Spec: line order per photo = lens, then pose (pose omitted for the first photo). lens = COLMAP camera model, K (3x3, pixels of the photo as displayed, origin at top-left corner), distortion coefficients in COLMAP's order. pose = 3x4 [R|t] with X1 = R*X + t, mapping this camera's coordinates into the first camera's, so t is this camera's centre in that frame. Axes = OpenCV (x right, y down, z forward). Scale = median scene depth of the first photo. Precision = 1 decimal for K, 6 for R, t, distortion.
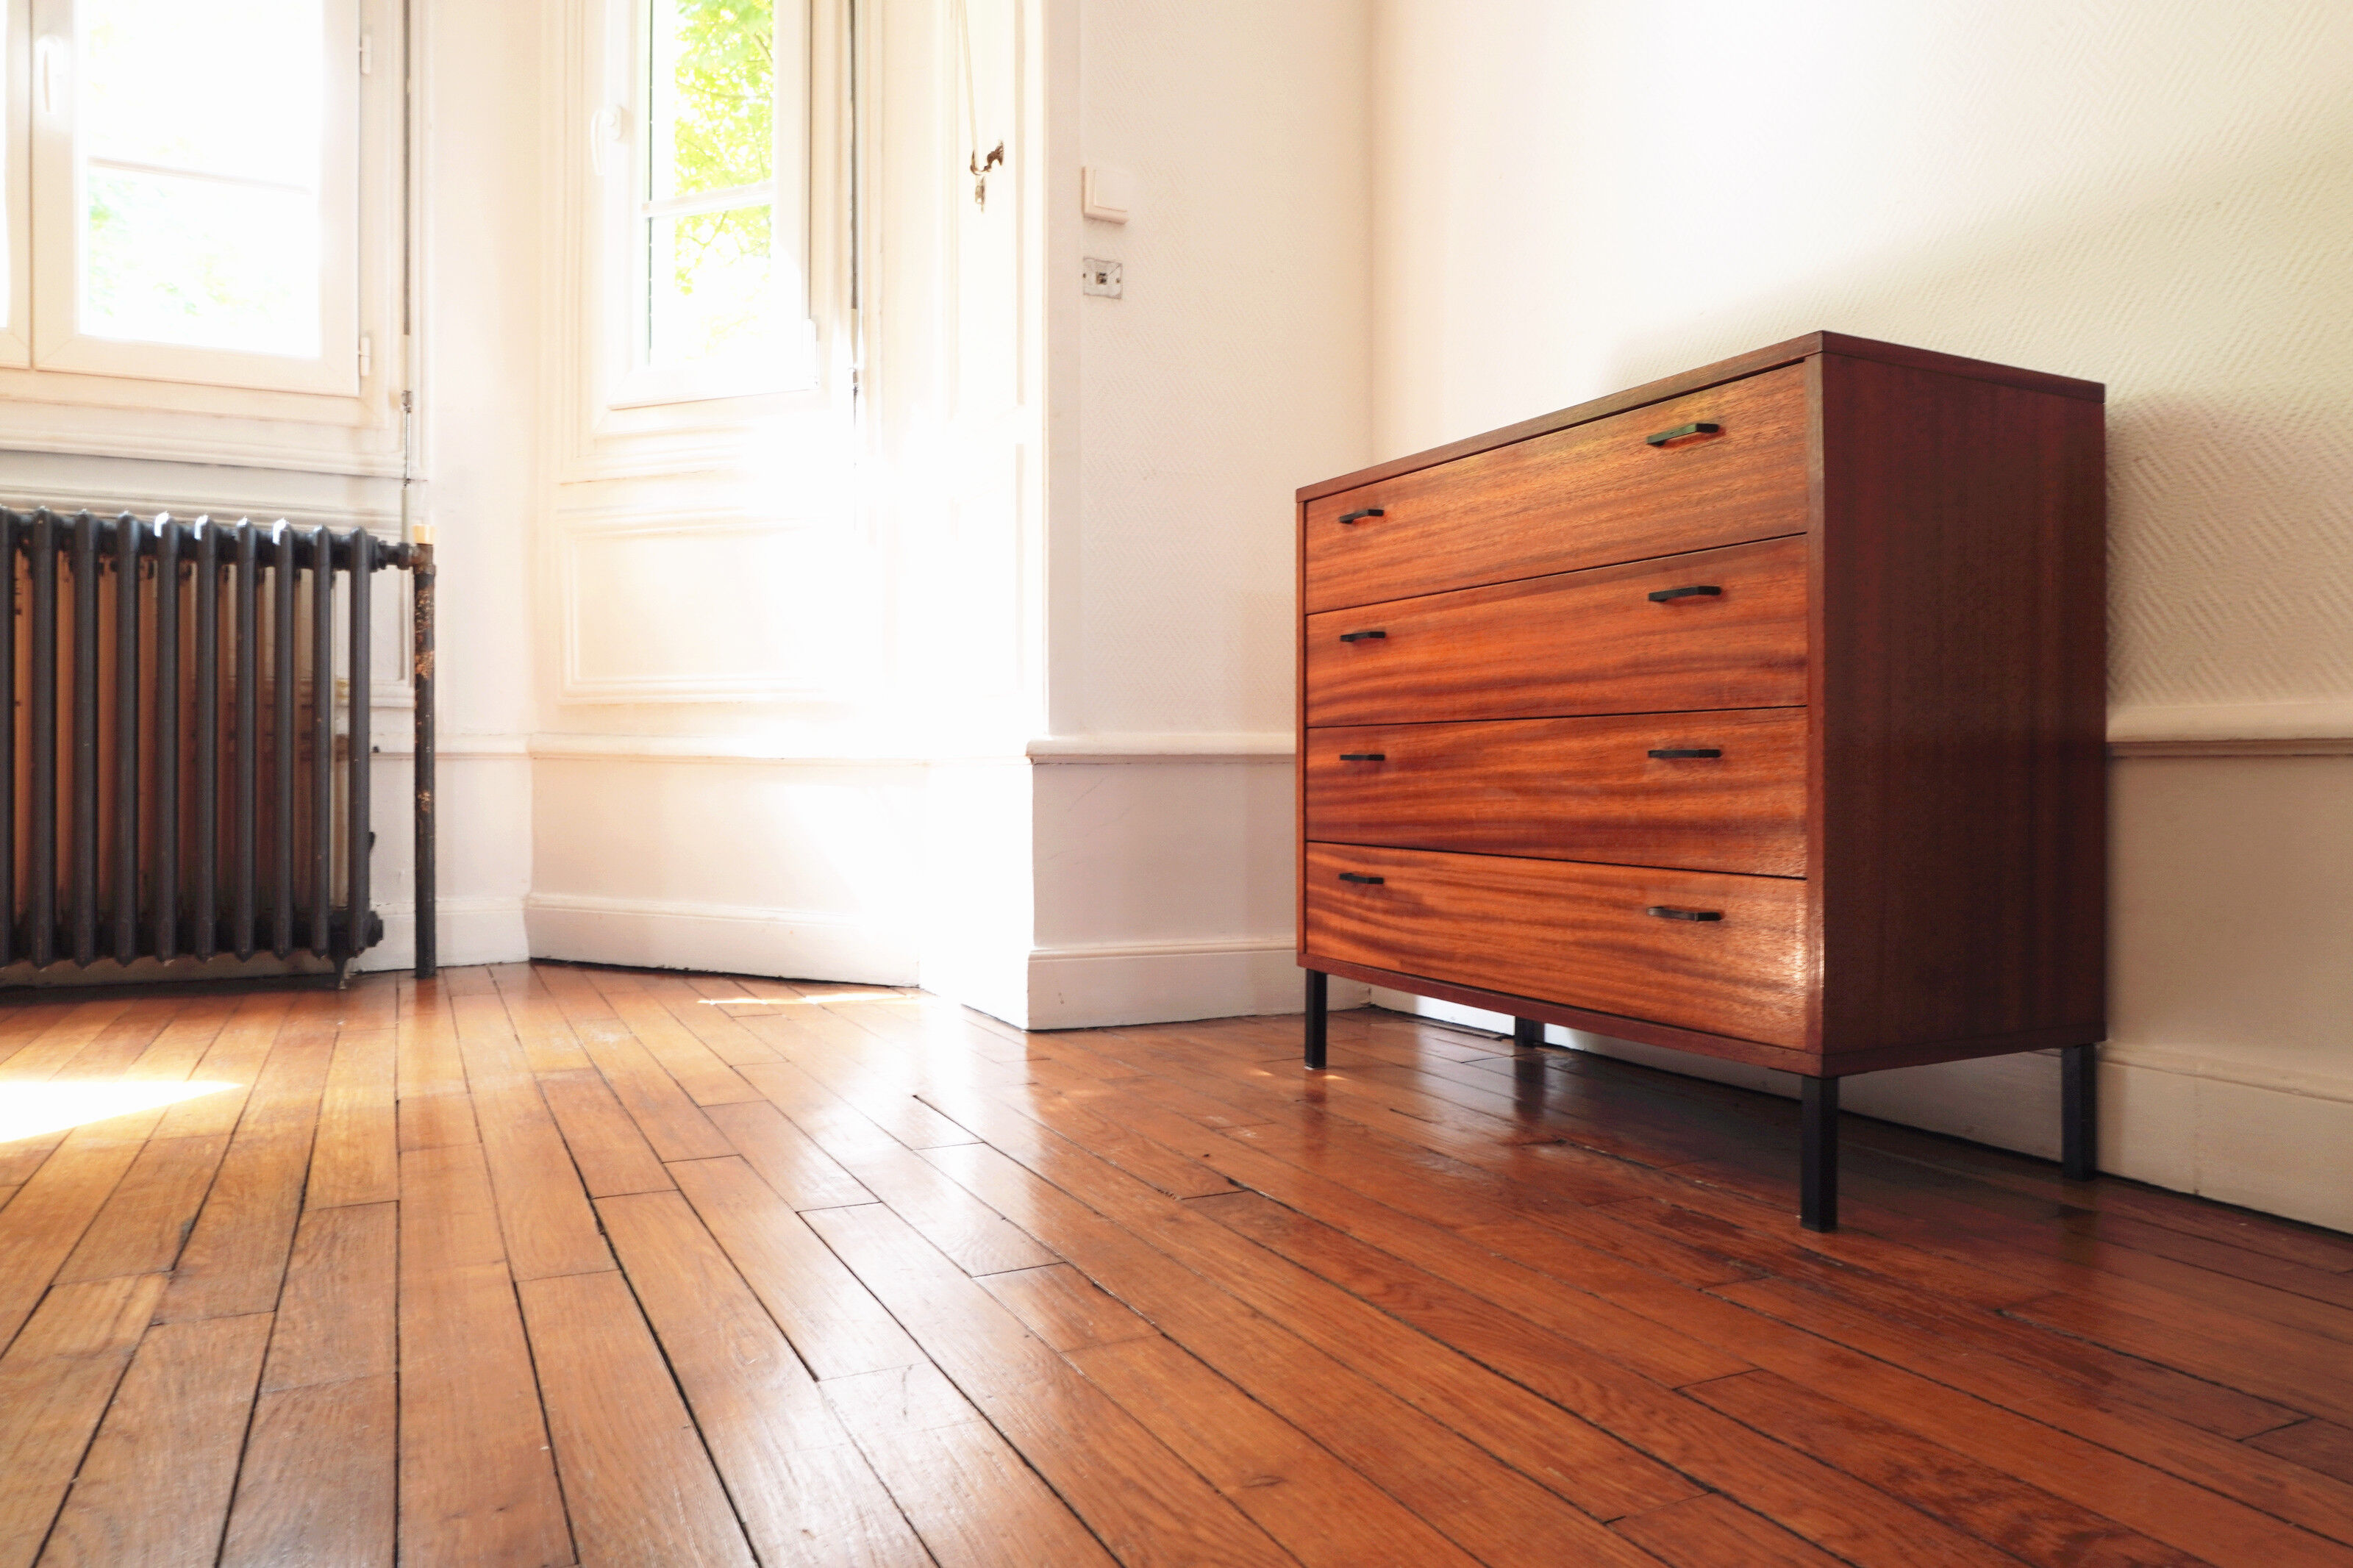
lens RADIAL K [[1583.3, 0, 1178.6], [0, 1583.3, 775.9], [0, 0, 1]] dist [-0.021976, 0.014683]
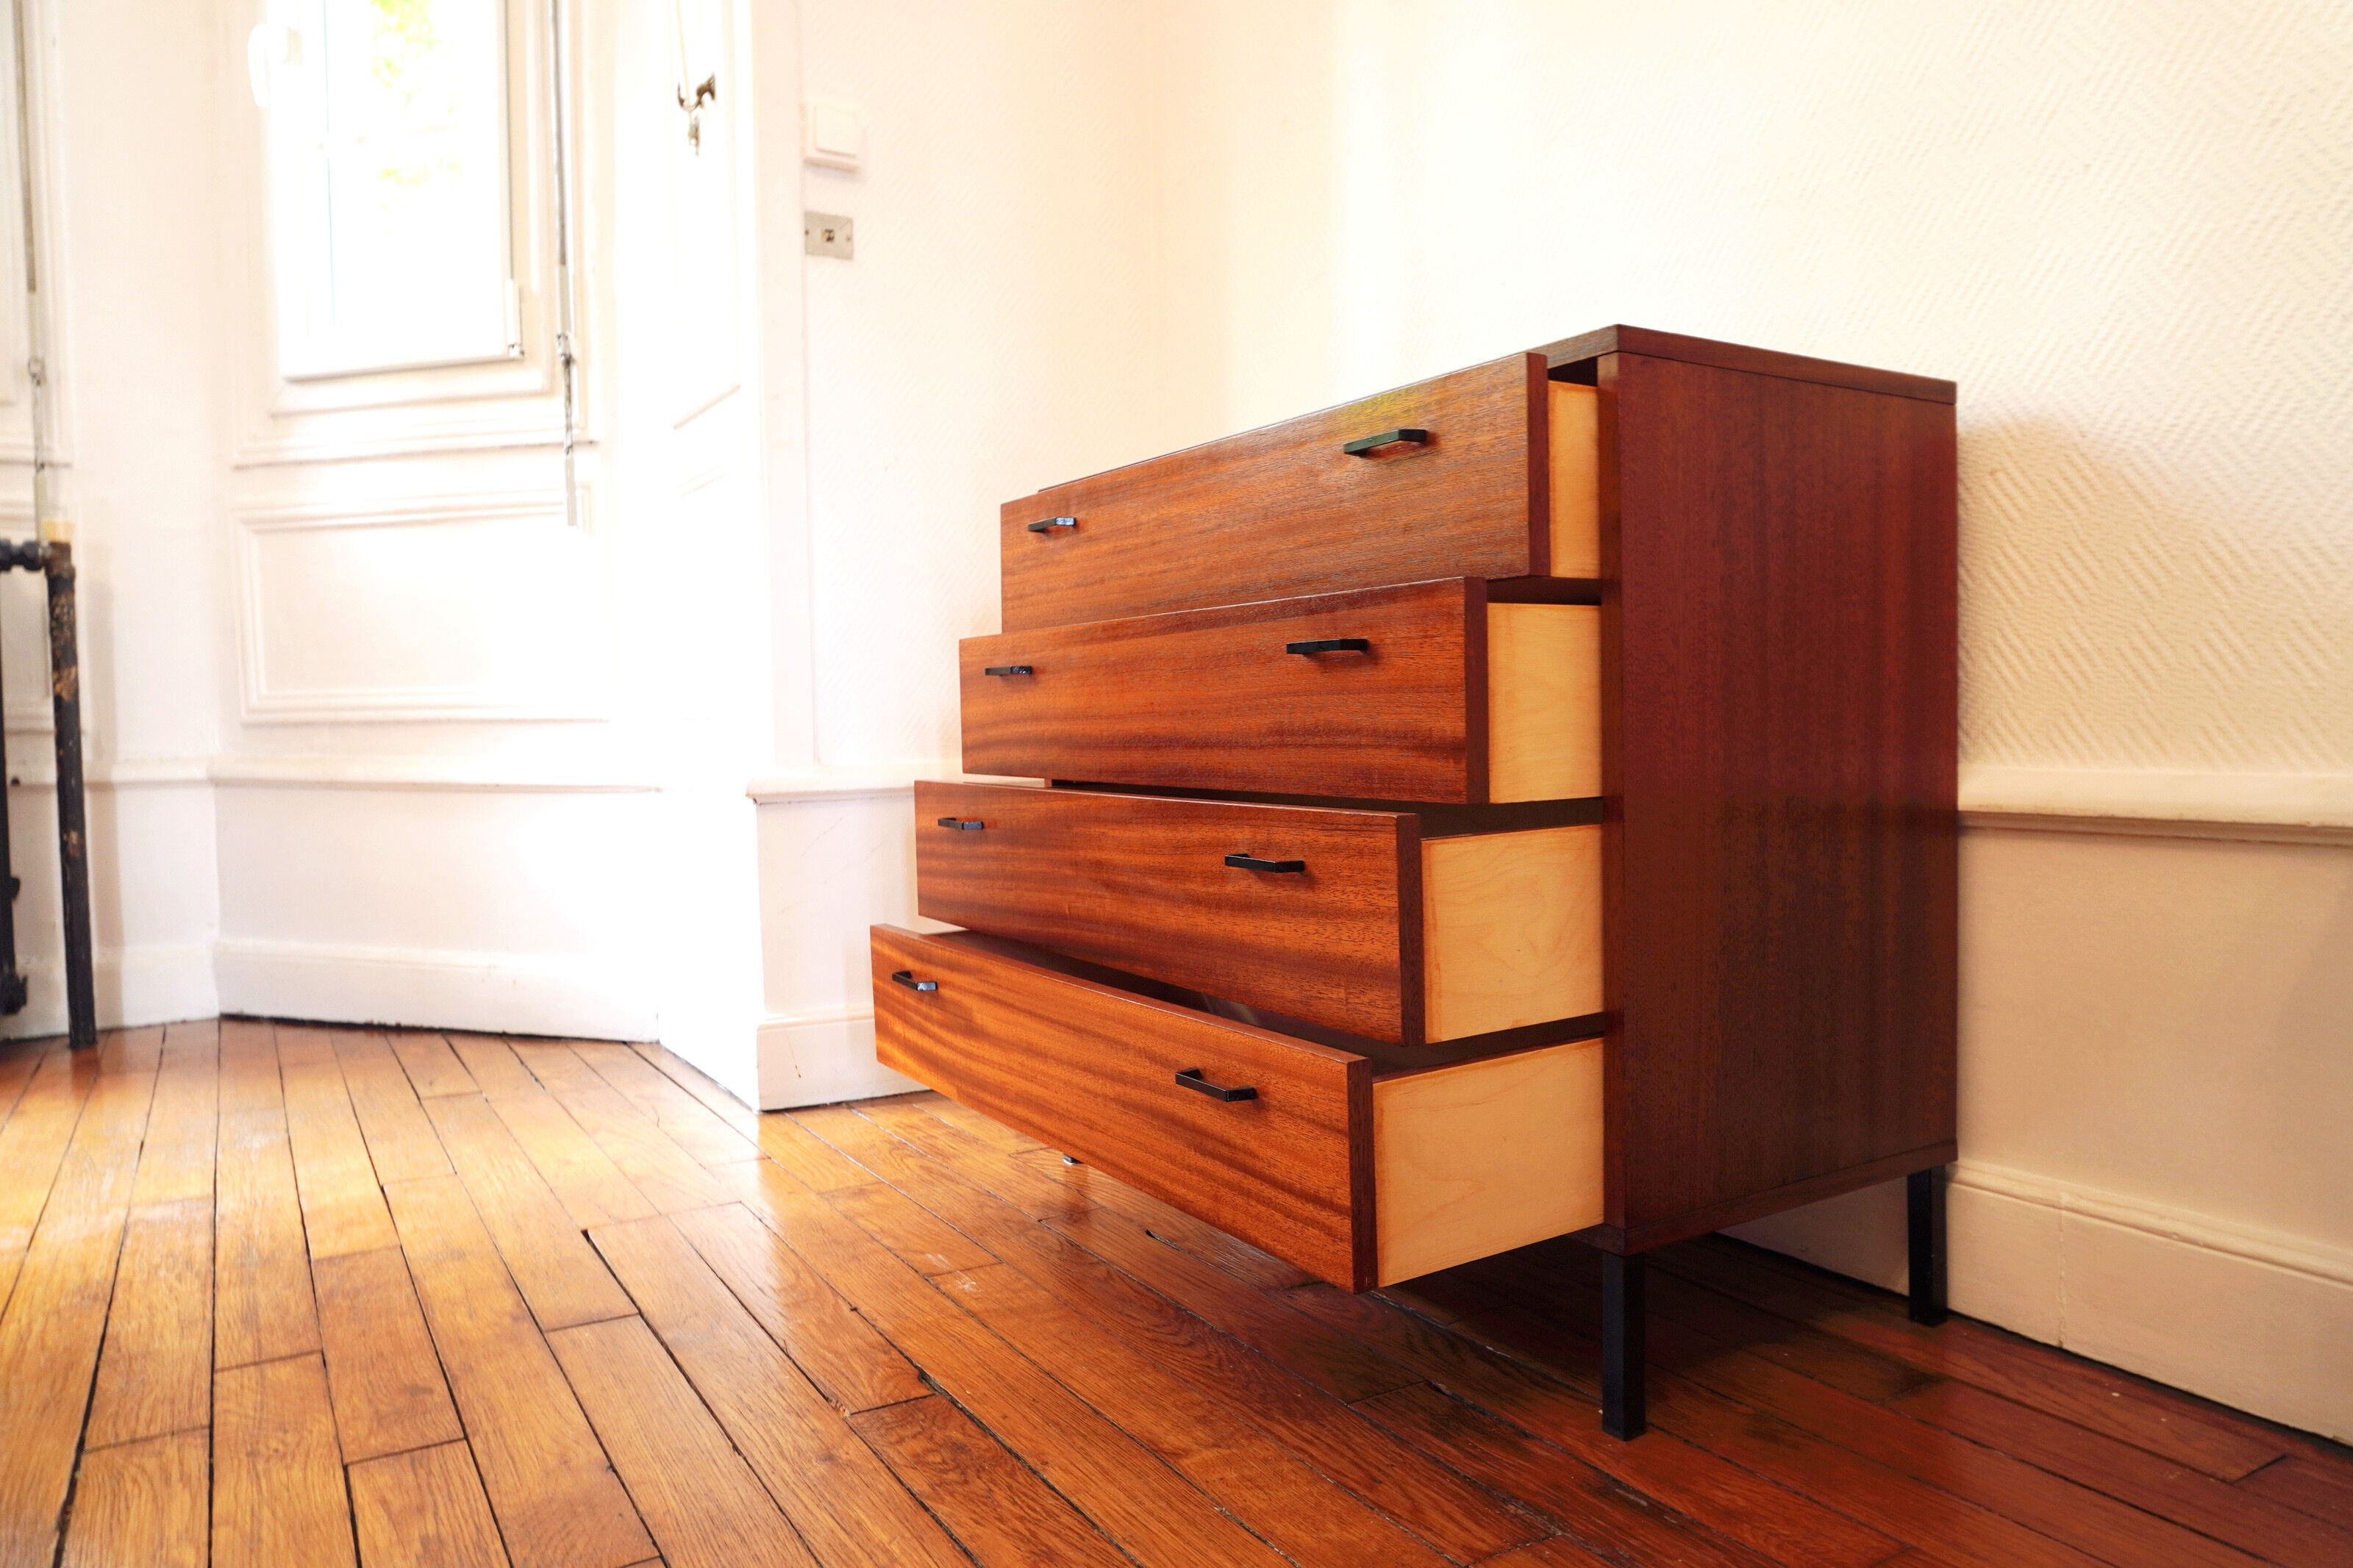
lens RADIAL K [[1583.3, 0, 1179.8], [0, 1583.3, 779.9], [0, 0, 1]] dist [-0.021976, 0.014683]
pose [[0.996280, -0.020680, 0.083654, 0.103601], [0.017758, 0.999211, 0.035522, -0.075237], [-0.084323, -0.033904, 0.995862, 0.194482]]
